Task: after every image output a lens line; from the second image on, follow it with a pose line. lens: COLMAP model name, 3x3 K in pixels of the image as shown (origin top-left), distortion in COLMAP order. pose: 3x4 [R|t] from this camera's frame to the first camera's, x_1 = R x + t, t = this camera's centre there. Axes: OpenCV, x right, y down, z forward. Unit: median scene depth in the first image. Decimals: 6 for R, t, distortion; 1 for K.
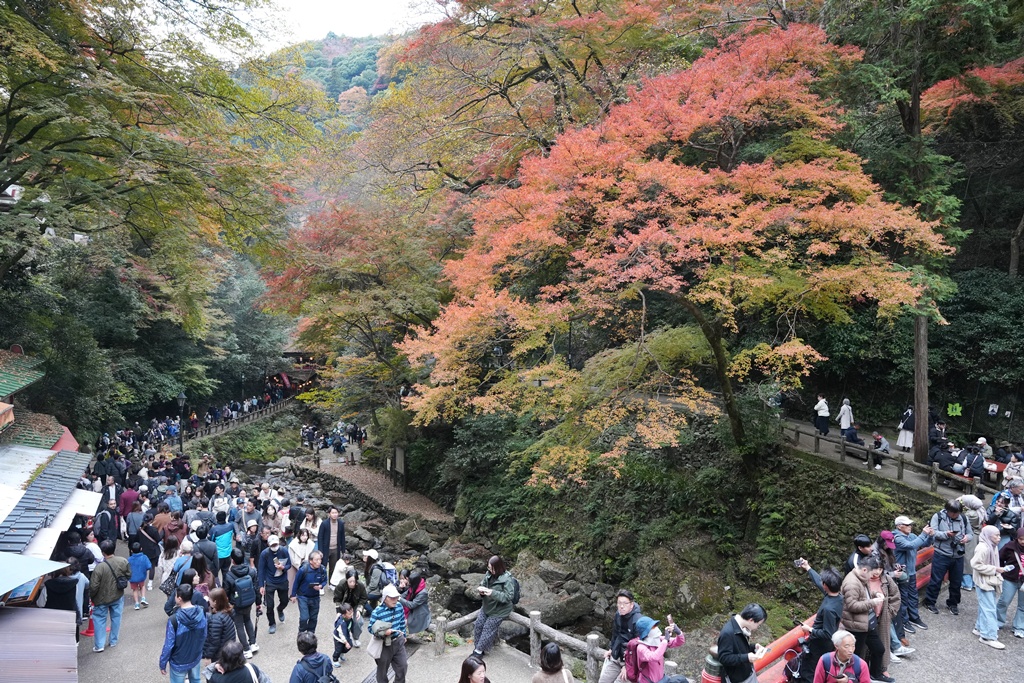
lens RADIAL K [[706.2, 0, 512.0], [0, 706.2, 341.5], [0, 0, 1]] dist [-0.178506, 0.136764]
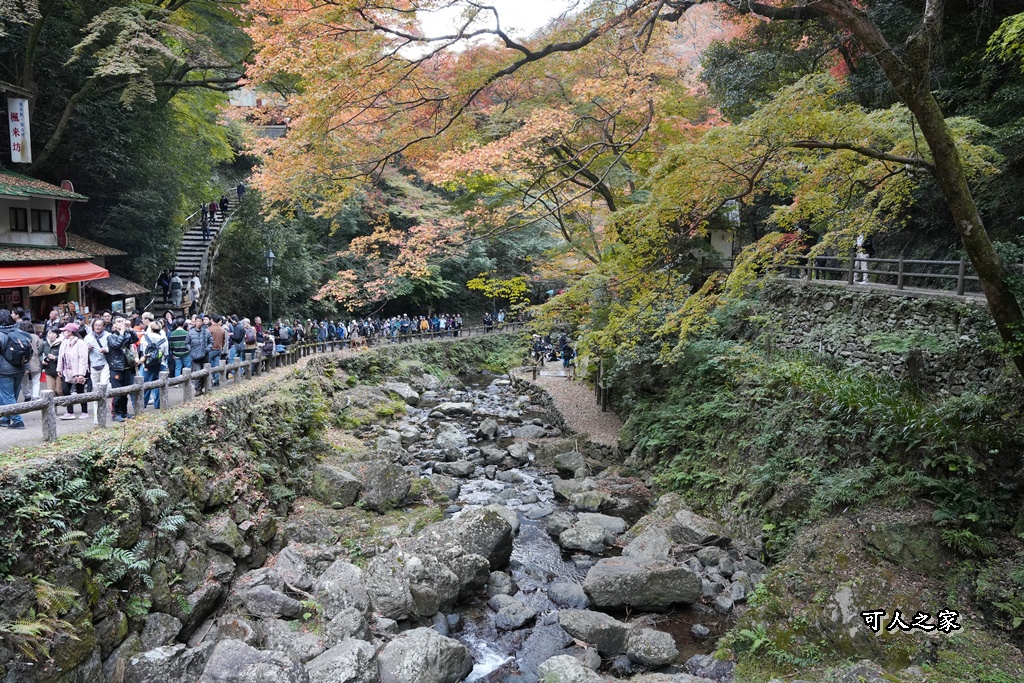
lens RADIAL K [[706.2, 0, 512.0], [0, 706.2, 341.5], [0, 0, 1]] dist [-0.178506, 0.136764]
pose [[0.870262, 0.063090, -0.488533, 0.224252], [-0.027233, 0.996410, 0.080165, 0.108315], [0.491836, -0.056461, 0.868855, 0.361770]]
